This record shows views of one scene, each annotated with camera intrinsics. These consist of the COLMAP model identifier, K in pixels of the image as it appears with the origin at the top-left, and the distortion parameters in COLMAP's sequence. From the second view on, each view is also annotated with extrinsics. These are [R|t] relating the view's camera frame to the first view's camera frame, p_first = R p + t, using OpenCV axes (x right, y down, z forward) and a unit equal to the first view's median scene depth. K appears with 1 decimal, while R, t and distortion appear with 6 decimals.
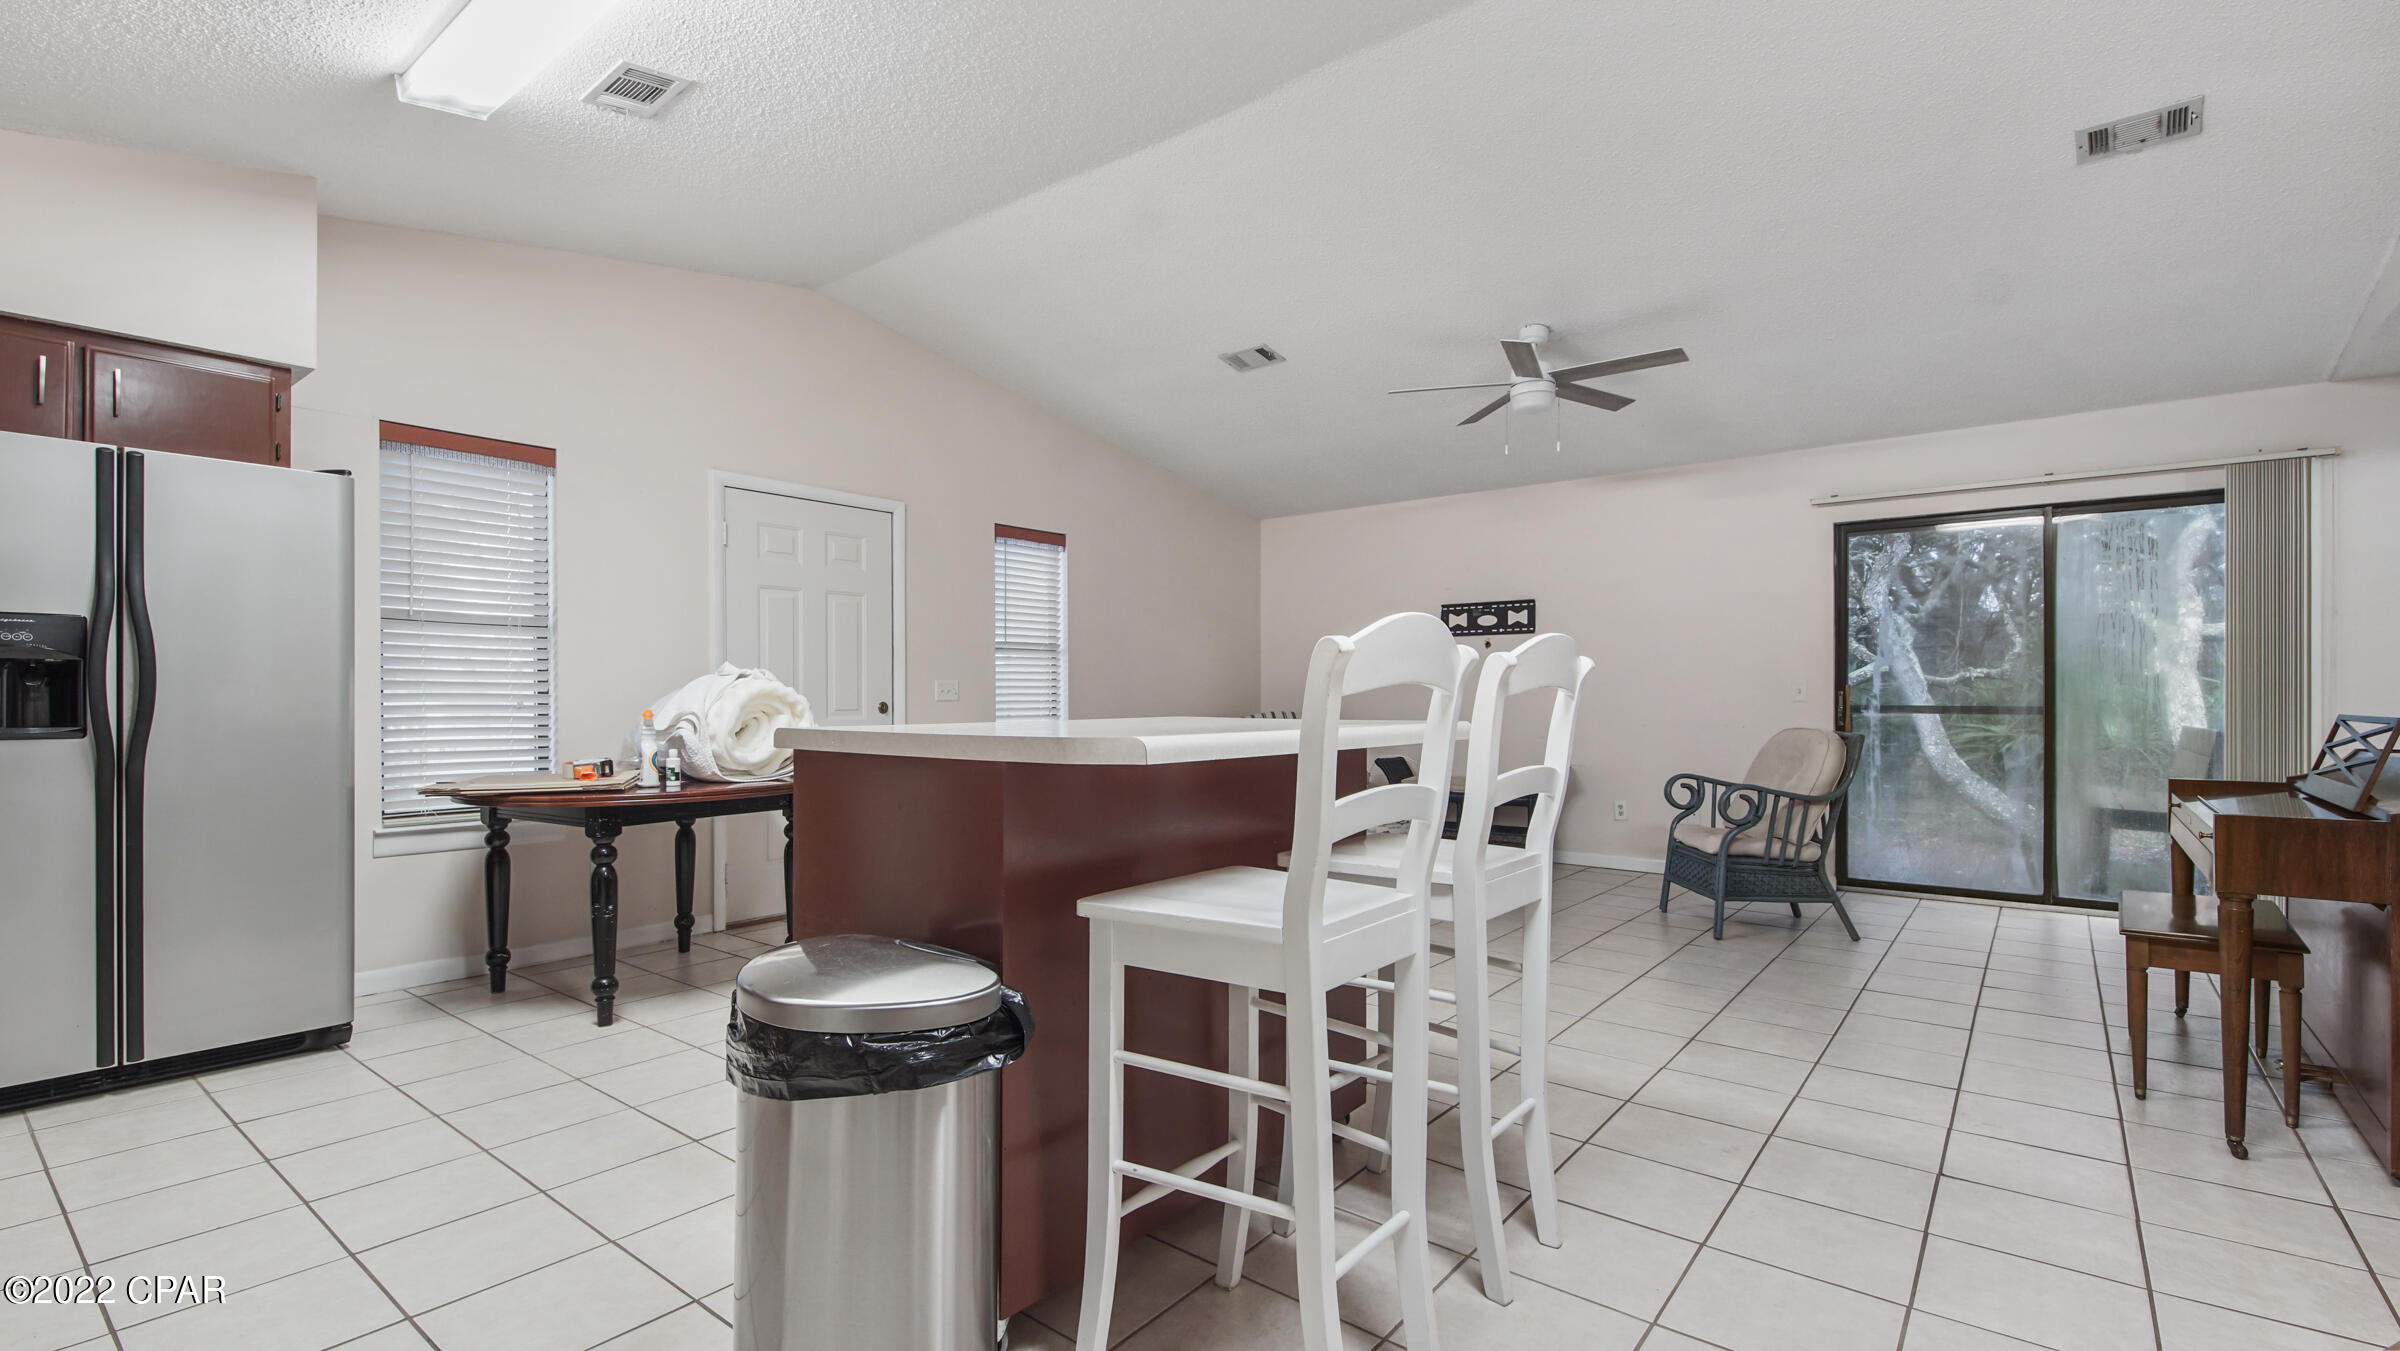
lens RADIAL K [[1062.0, 0, 1188.6], [0, 1062.0, 696.9], [0, 0, 1]] dist [0.037106, -0.022430]
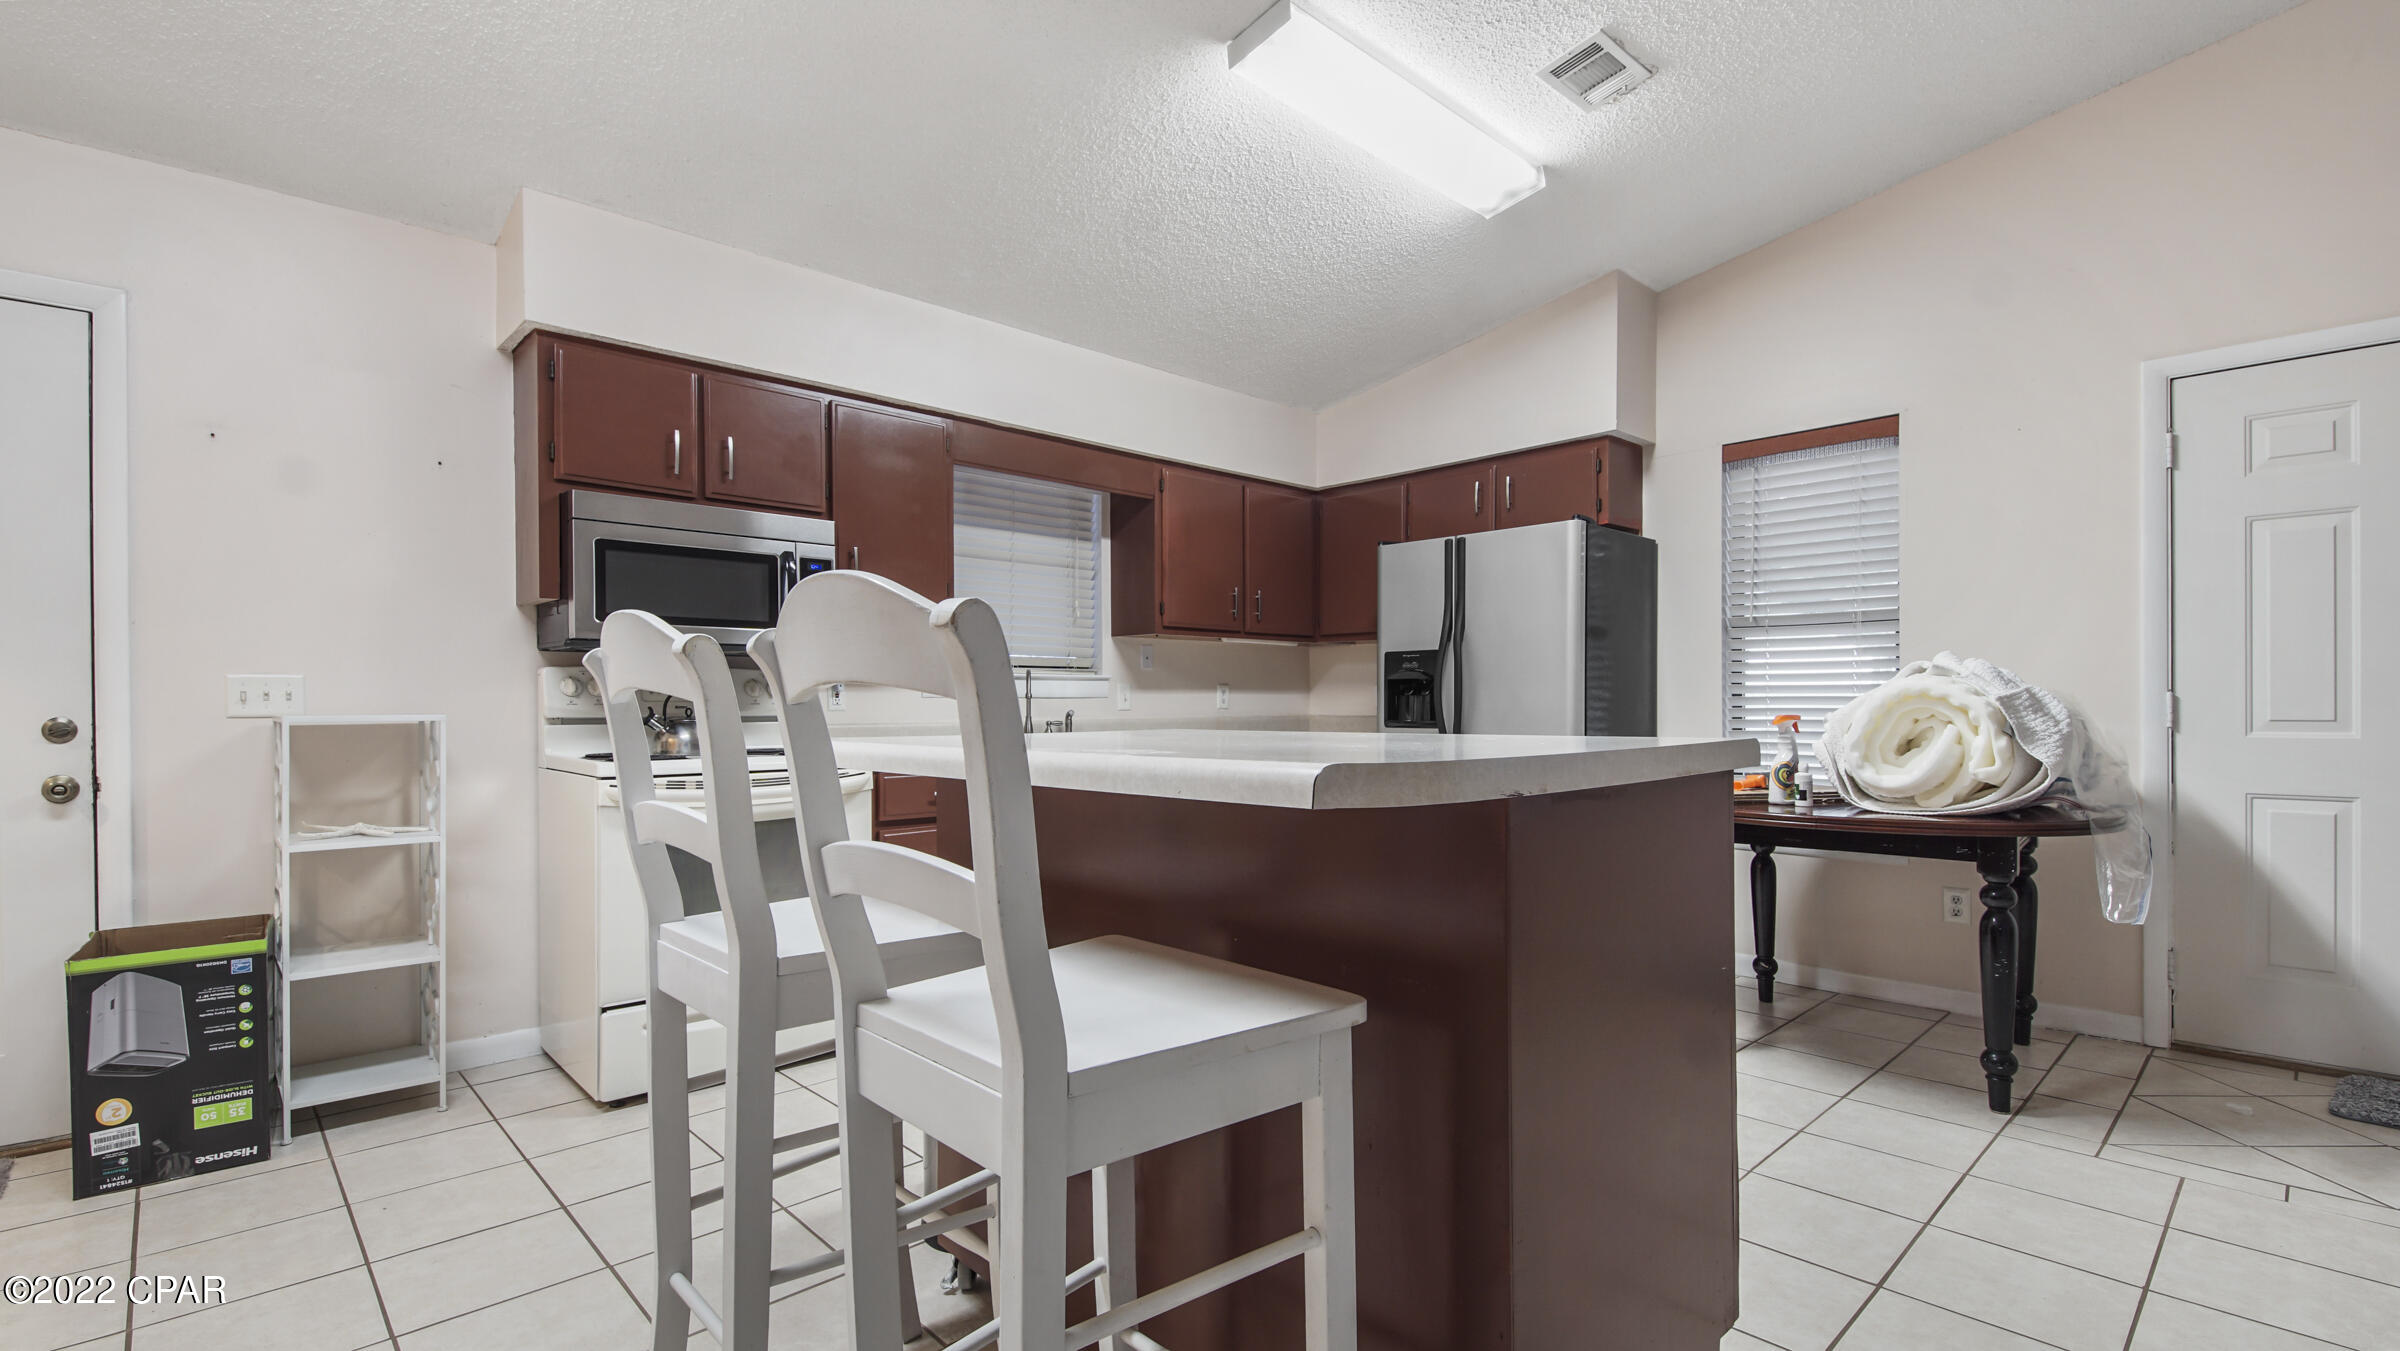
lens RADIAL K [[1062.0, 0, 1188.6], [0, 1062.0, 696.9], [0, 0, 1]] dist [0.037106, -0.022430]
pose [[-0.149147, -0.006071, -0.988796, 0.444011], [0.006391, 0.999954, -0.007103, 0.000866], [0.988794, -0.007379, -0.149101, 0.702281]]
